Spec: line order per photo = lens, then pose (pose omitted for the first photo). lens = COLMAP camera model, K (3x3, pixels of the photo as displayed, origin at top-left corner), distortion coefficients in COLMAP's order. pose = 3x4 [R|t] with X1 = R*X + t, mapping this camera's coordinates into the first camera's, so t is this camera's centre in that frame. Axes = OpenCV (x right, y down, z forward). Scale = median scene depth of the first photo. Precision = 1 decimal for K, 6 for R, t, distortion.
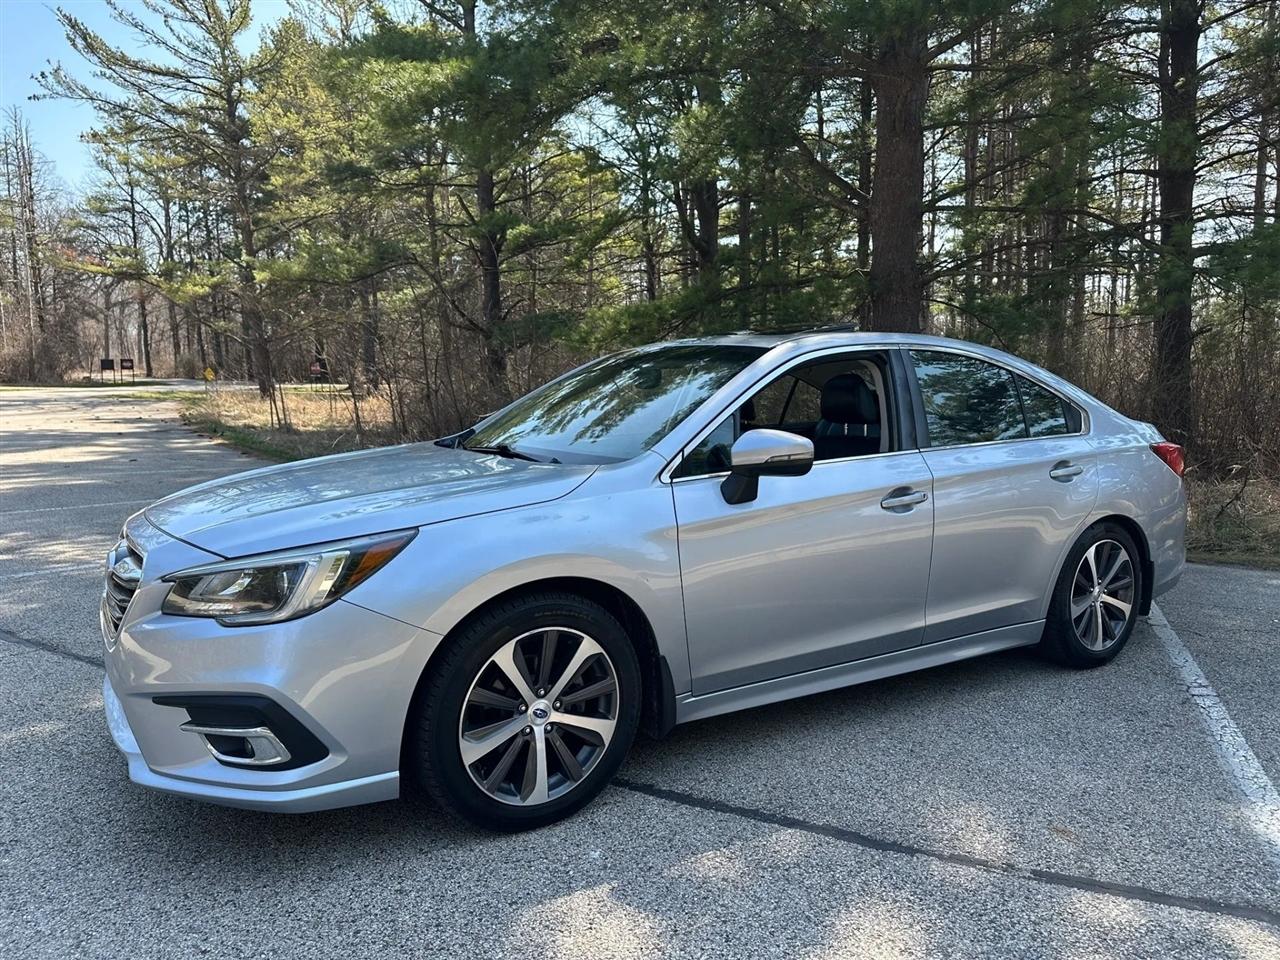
lens RADIAL K [[961.4, 0, 640.0], [0, 961.4, 480.0], [0, 0, 1]] dist [0.049476, -0.067950]
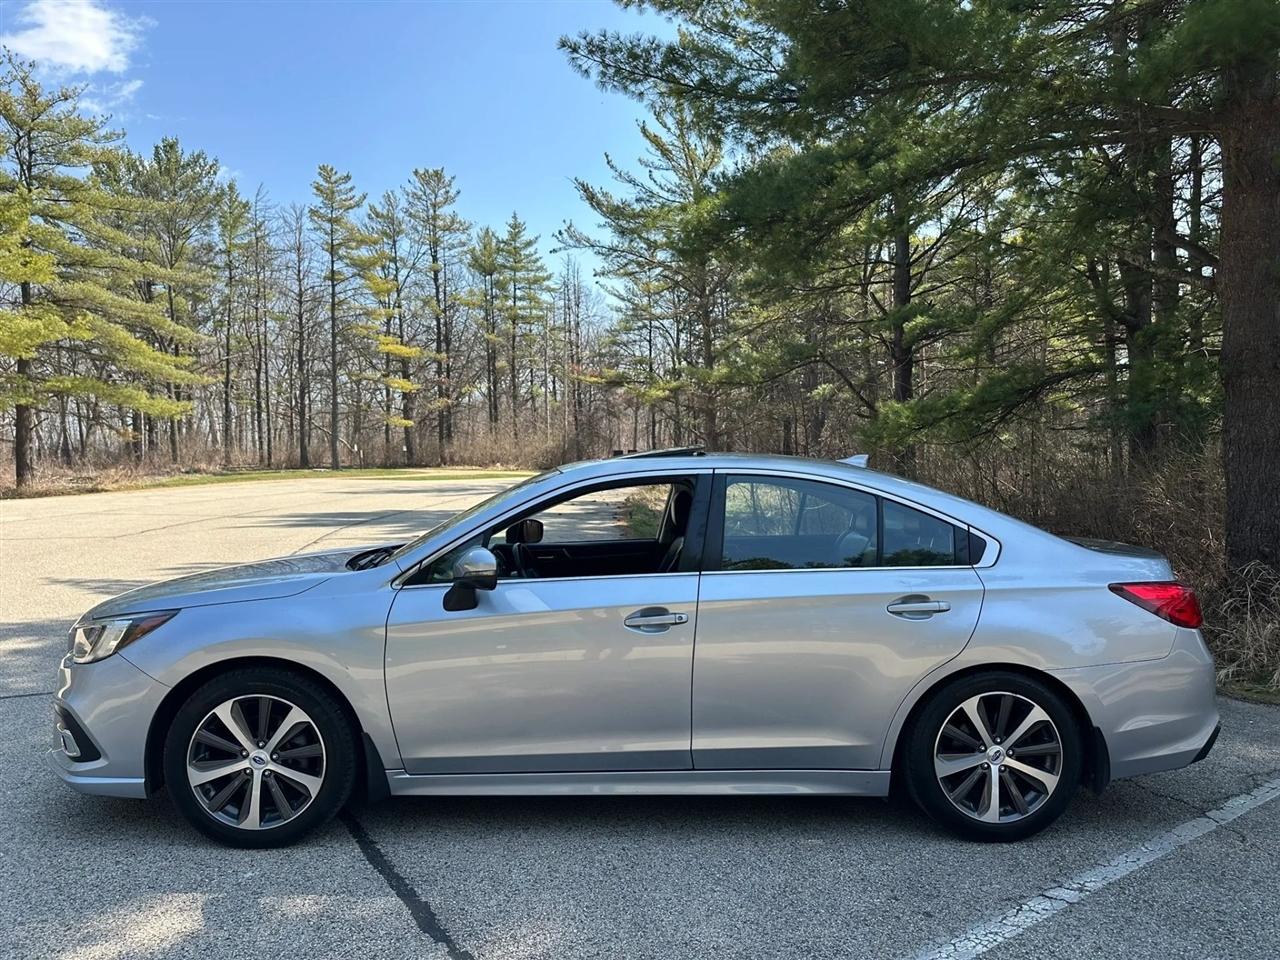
lens RADIAL K [[961.4, 0, 640.0], [0, 961.4, 480.0], [0, 0, 1]] dist [0.049476, -0.067950]
pose [[0.836927, 0.007123, -0.547268, 0.946072], [-0.053286, 0.996226, -0.068523, -0.066640], [0.544714, 0.086510, 0.834148, 0.137613]]
